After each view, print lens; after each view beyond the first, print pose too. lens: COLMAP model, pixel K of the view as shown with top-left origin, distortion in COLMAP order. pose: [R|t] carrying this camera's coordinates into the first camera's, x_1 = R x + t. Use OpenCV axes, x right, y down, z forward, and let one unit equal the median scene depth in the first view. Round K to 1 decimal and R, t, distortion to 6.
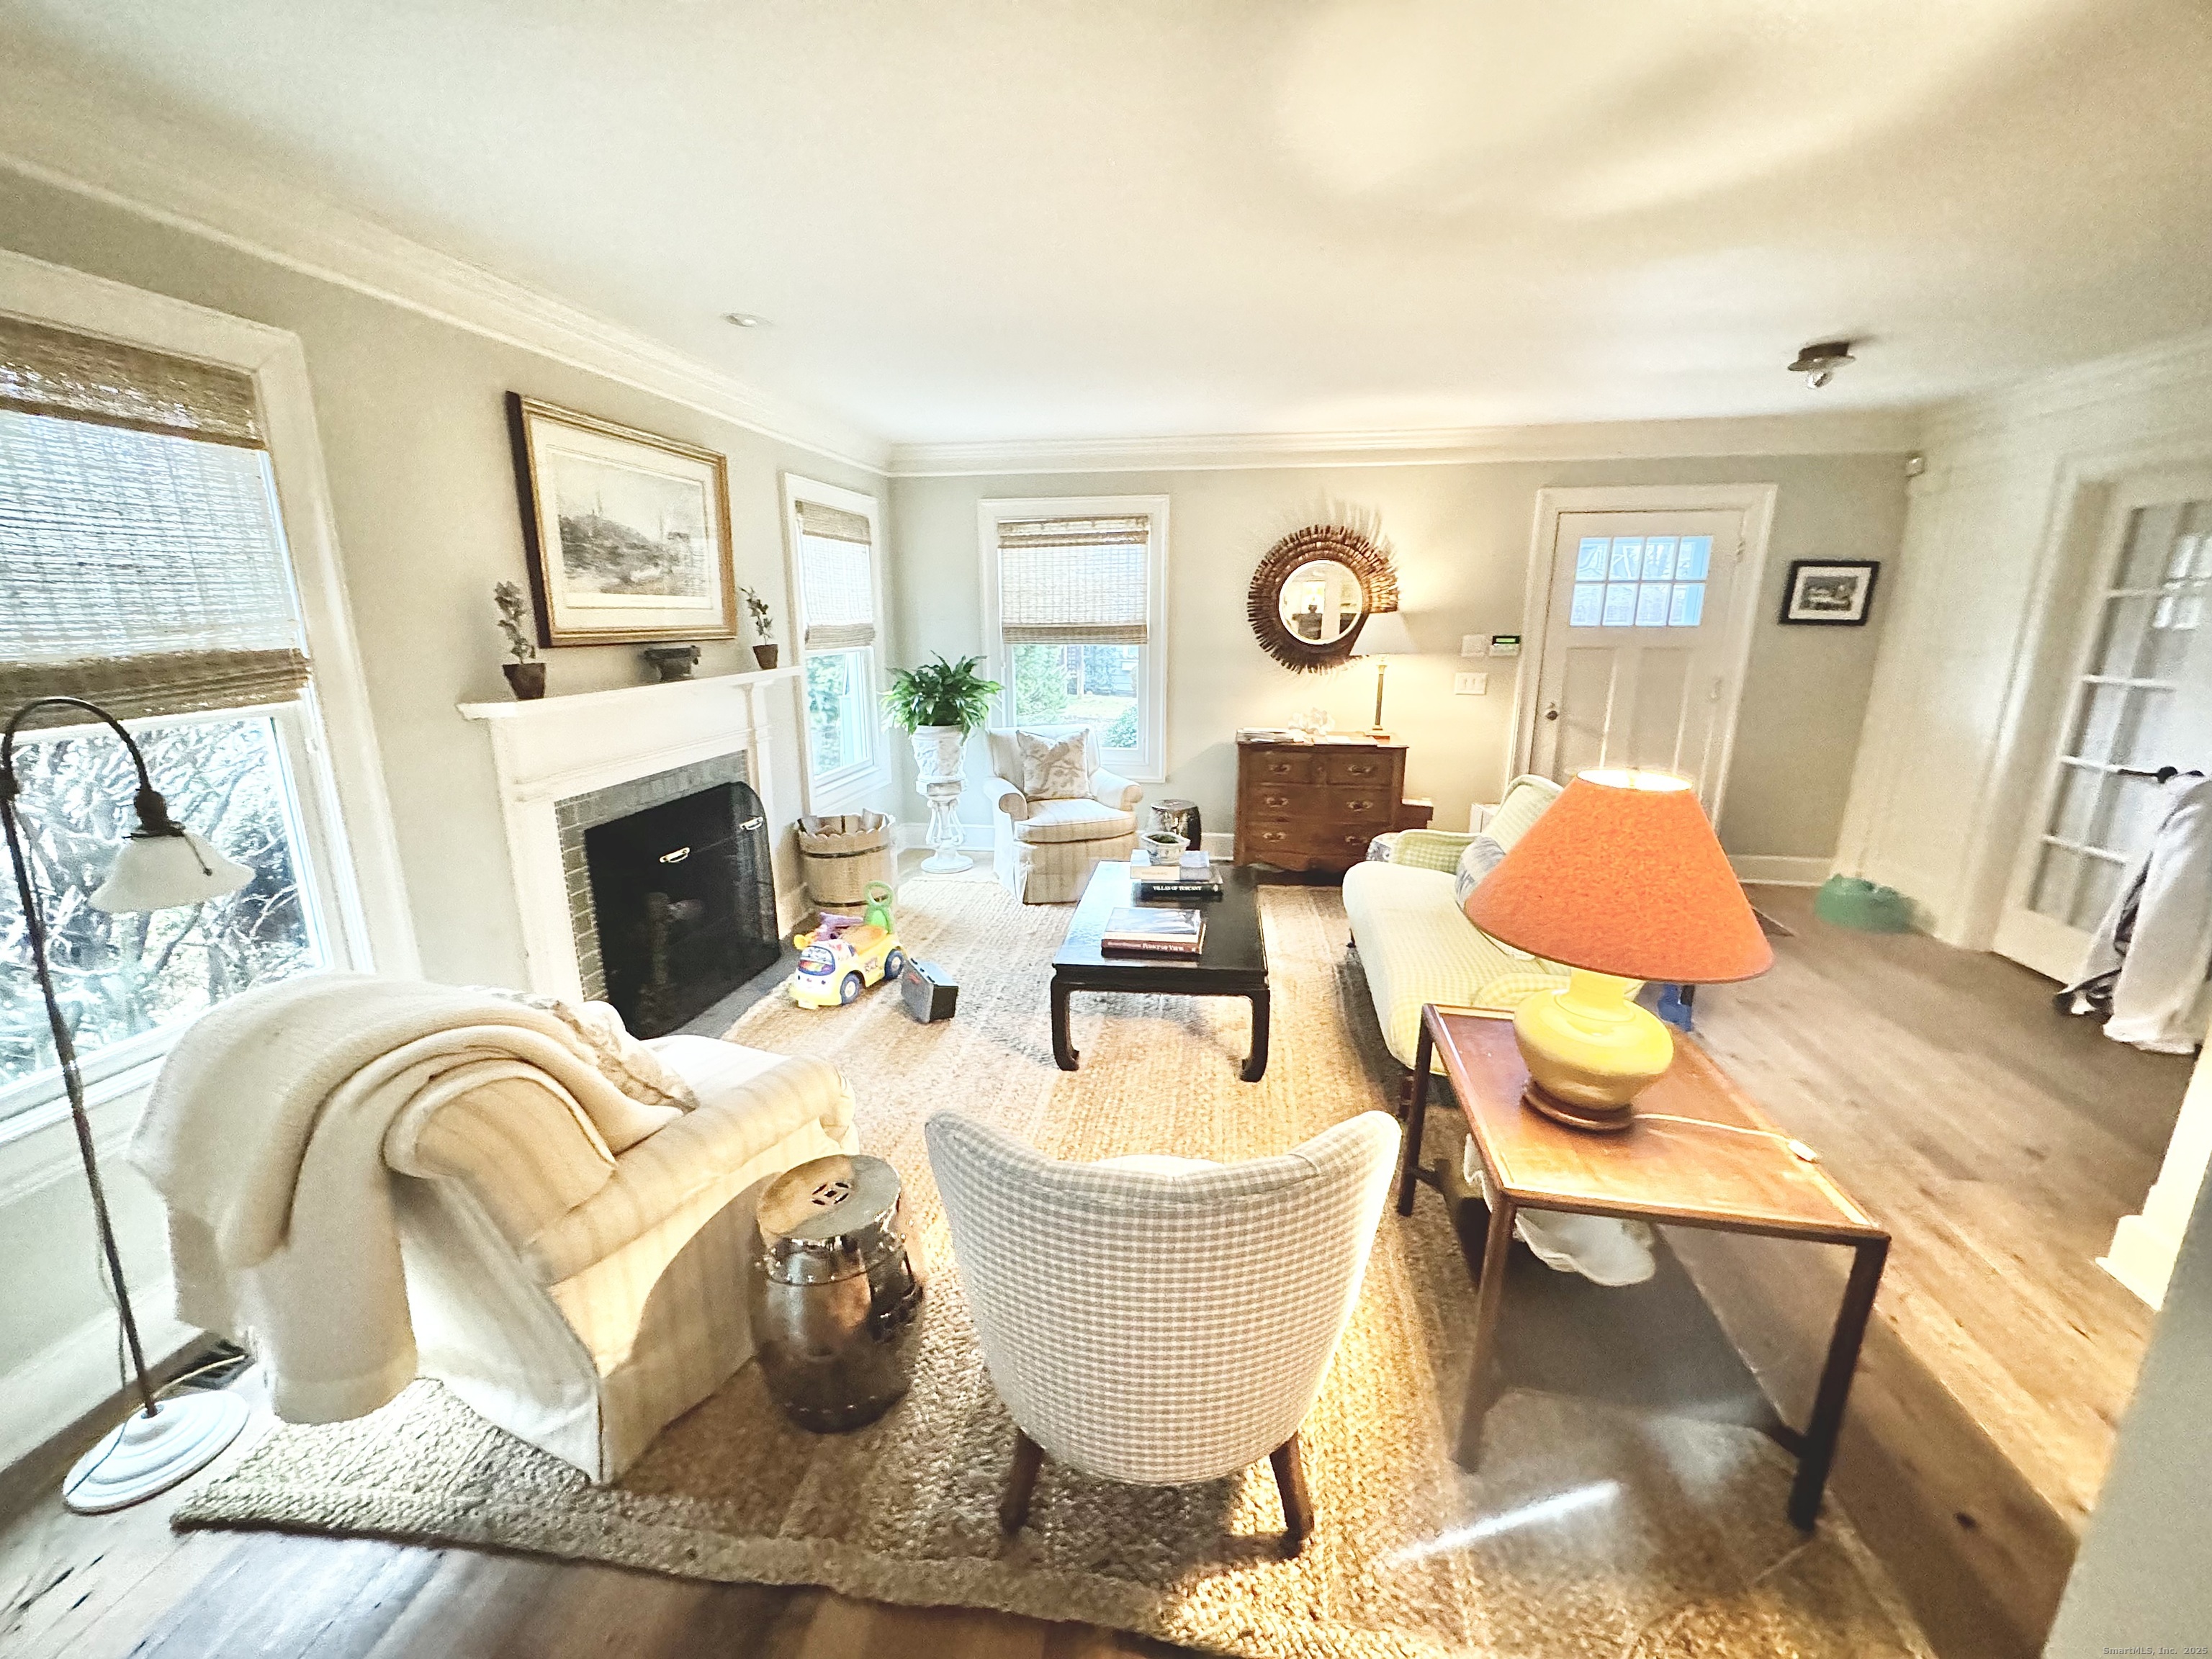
lens RADIAL K [[888.9, 0, 1106.0], [0, 888.9, 829.5], [0, 0, 1]] dist [0.000146, 0.000056]
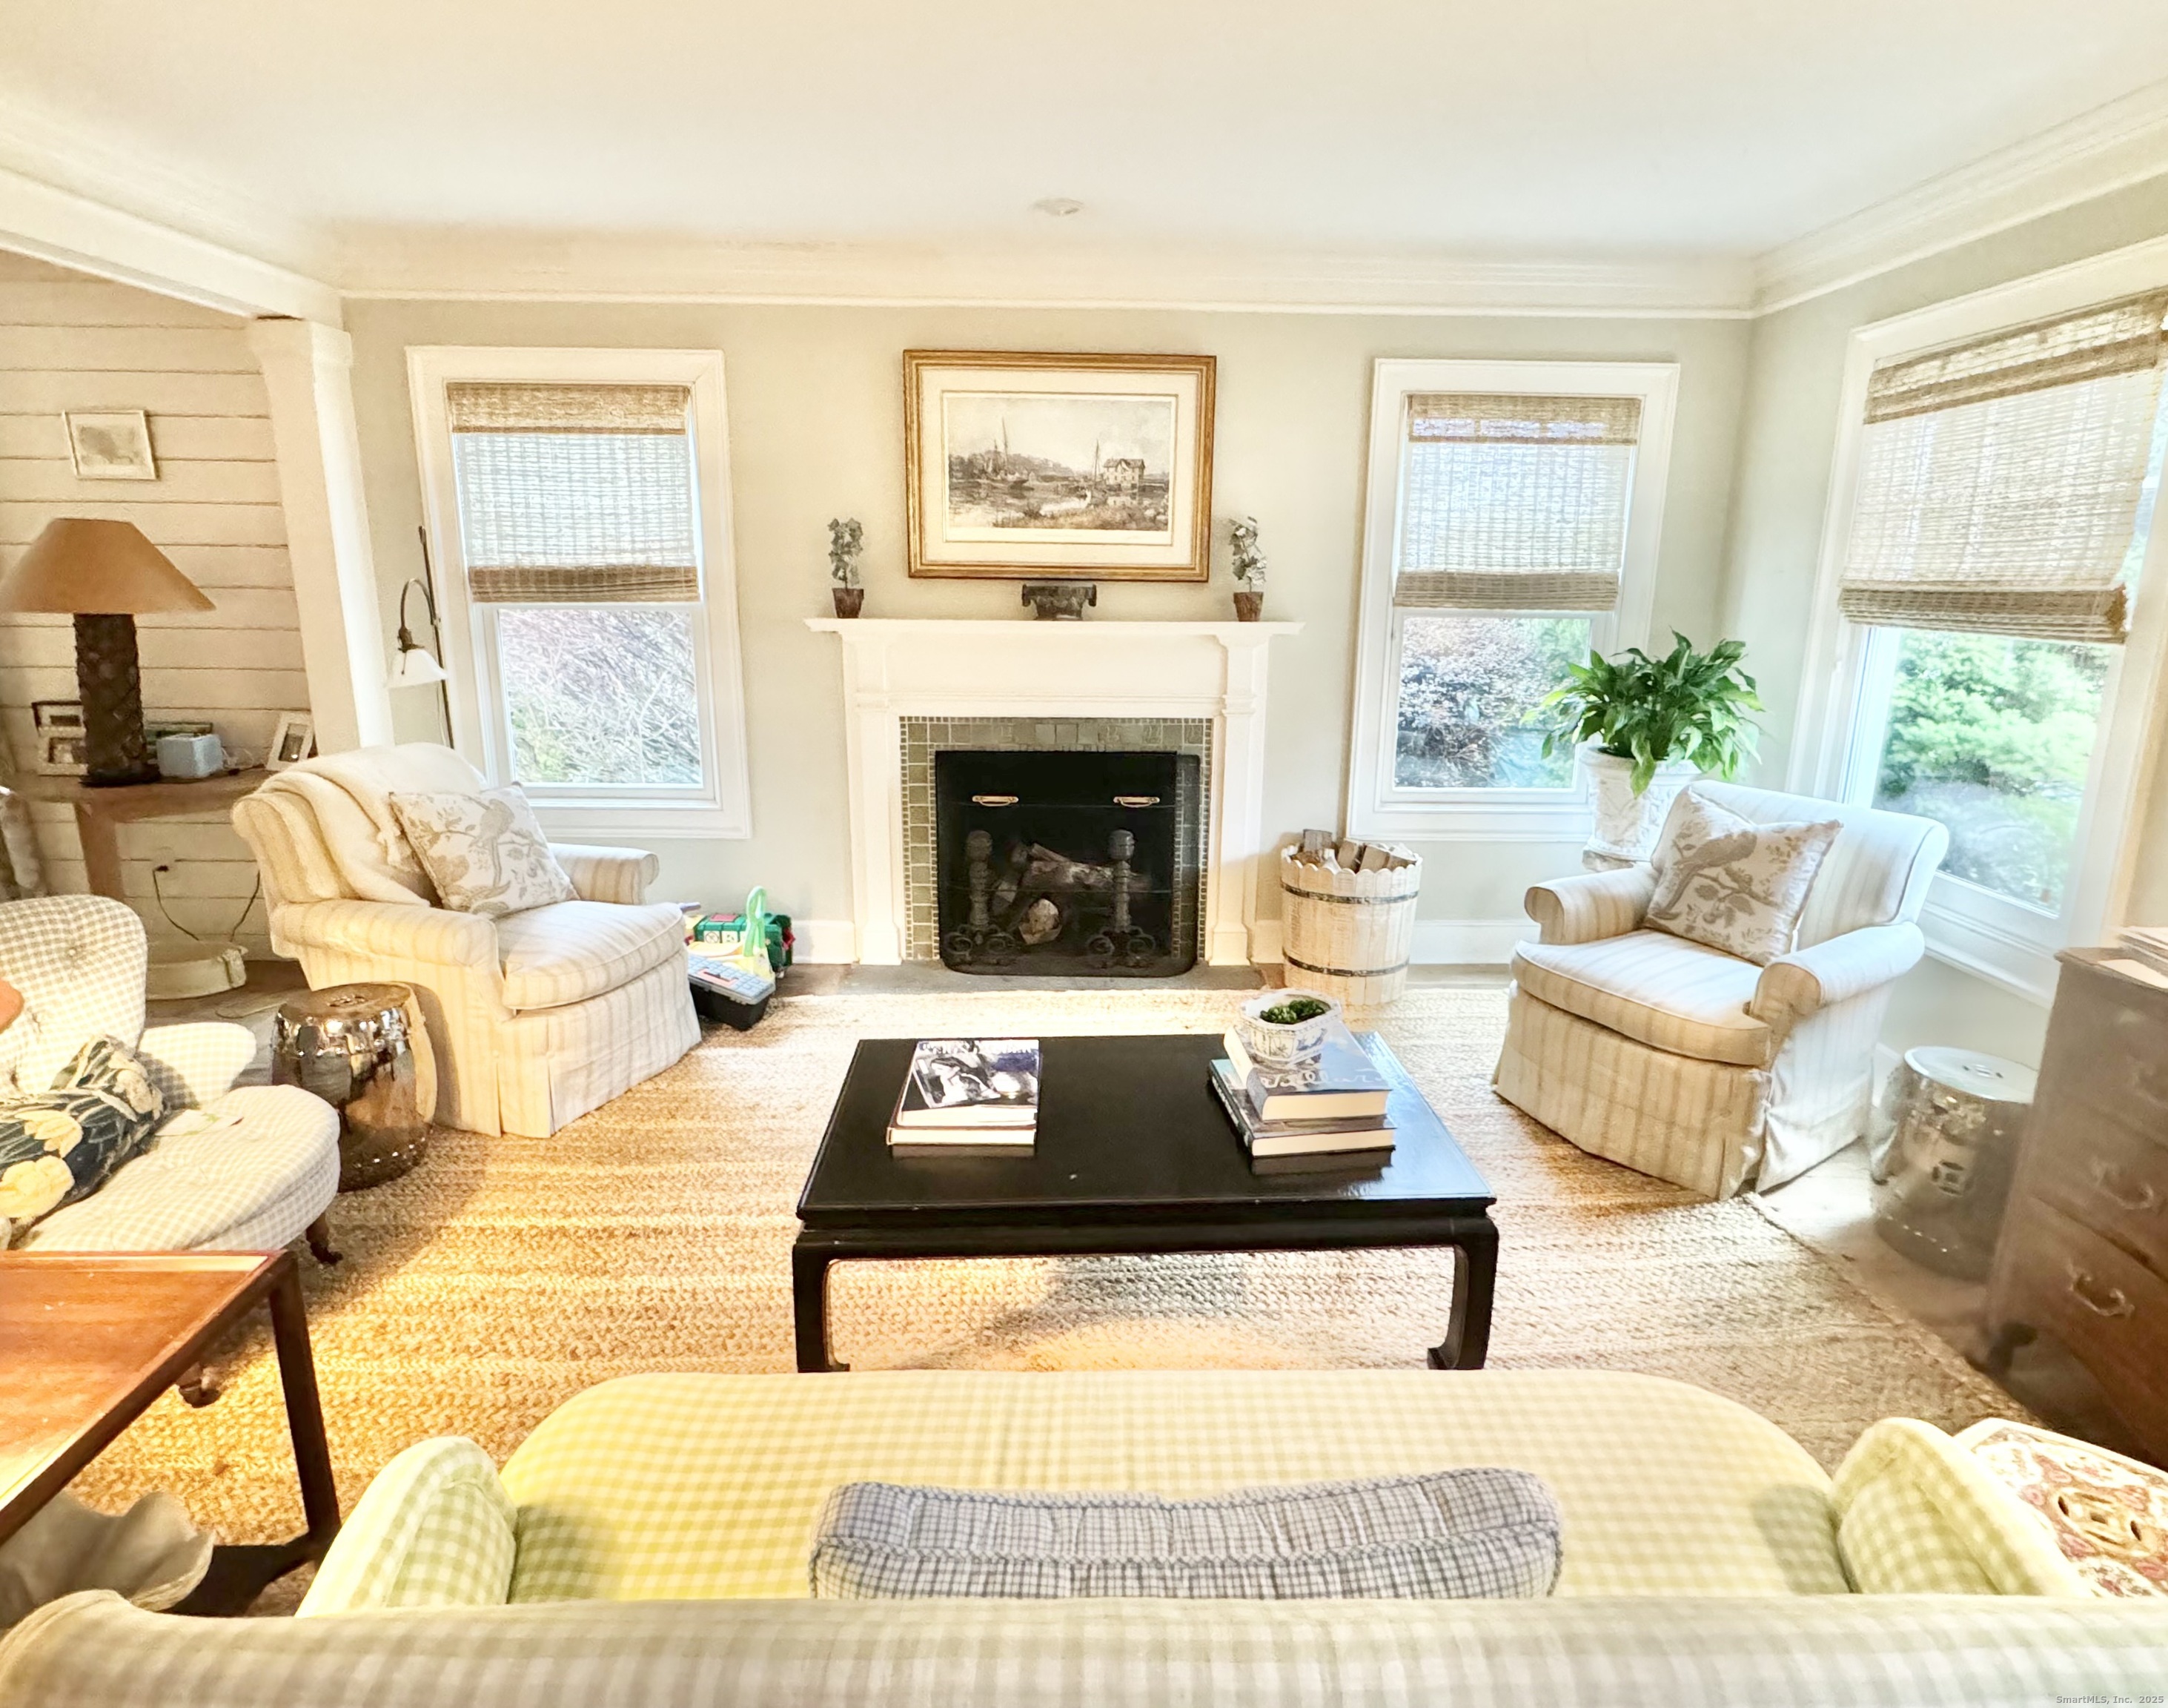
lens RADIAL K [[1121.8, 0, 1086.2], [0, 1121.8, 794.2], [0, 0, 1]] dist [0.000249, 0.000365]
pose [[0.178809, 0.207194, -0.961820, 0.678069], [-0.247220, 0.955673, 0.159910, -0.189897], [0.952318, 0.209188, 0.222106, 0.811031]]
